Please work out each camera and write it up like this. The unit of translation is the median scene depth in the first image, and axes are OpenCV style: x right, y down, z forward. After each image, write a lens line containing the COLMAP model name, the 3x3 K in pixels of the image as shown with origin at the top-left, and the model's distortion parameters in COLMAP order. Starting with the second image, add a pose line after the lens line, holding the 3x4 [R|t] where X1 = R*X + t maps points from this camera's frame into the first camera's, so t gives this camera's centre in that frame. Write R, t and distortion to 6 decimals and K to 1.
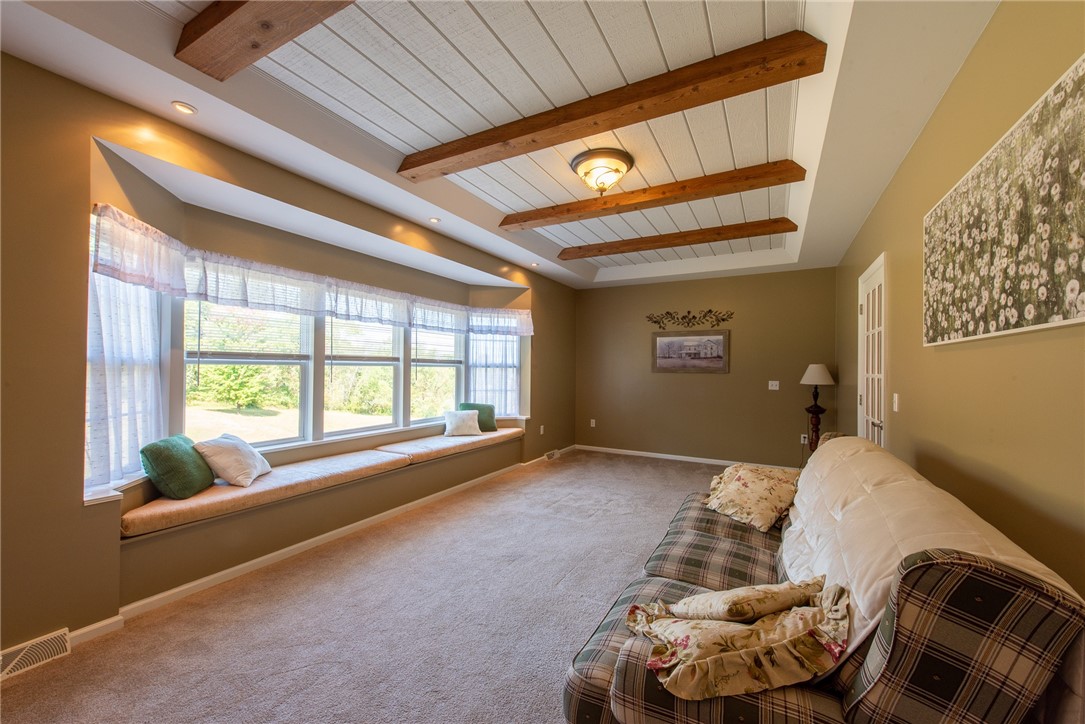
lens RADIAL K [[421.7, 0, 544.2], [0, 421.7, 365.8], [0, 0, 1]] dist [0.016982, -0.005265]
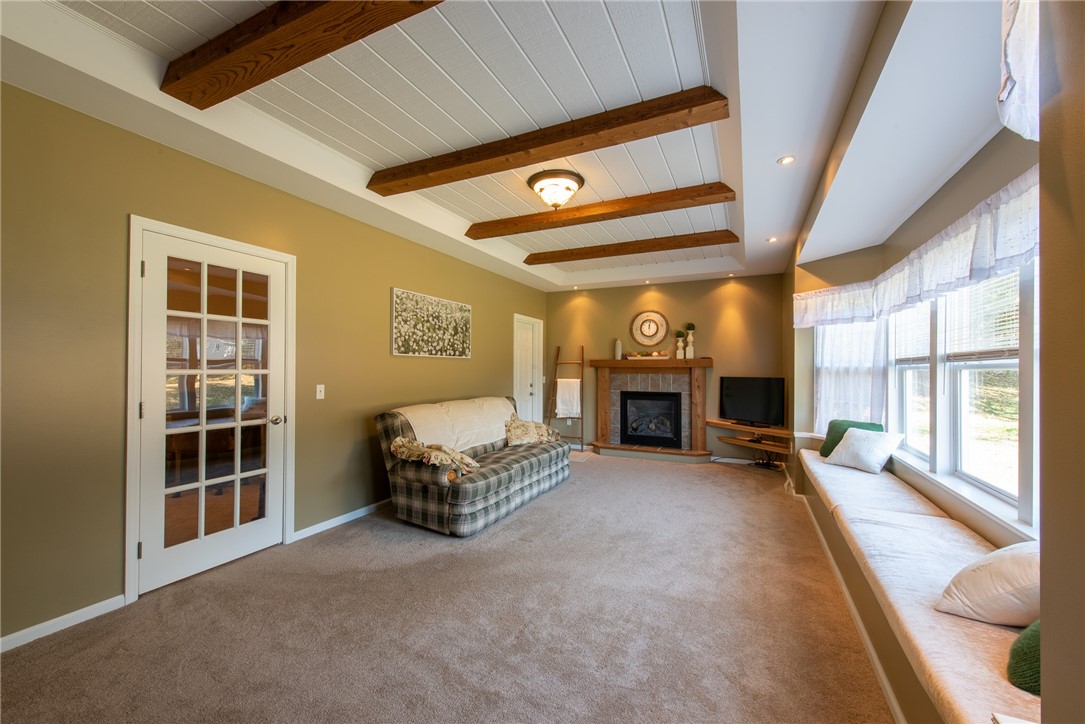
lens RADIAL K [[421.7, 0, 544.2], [0, 421.7, 365.8], [0, 0, 1]] dist [0.016982, -0.005265]
pose [[-0.998338, -0.016425, -0.055238, 0.235364], [-0.015581, 0.999756, -0.015668, 0.019600], [0.055482, -0.014781, -0.998350, 2.236268]]
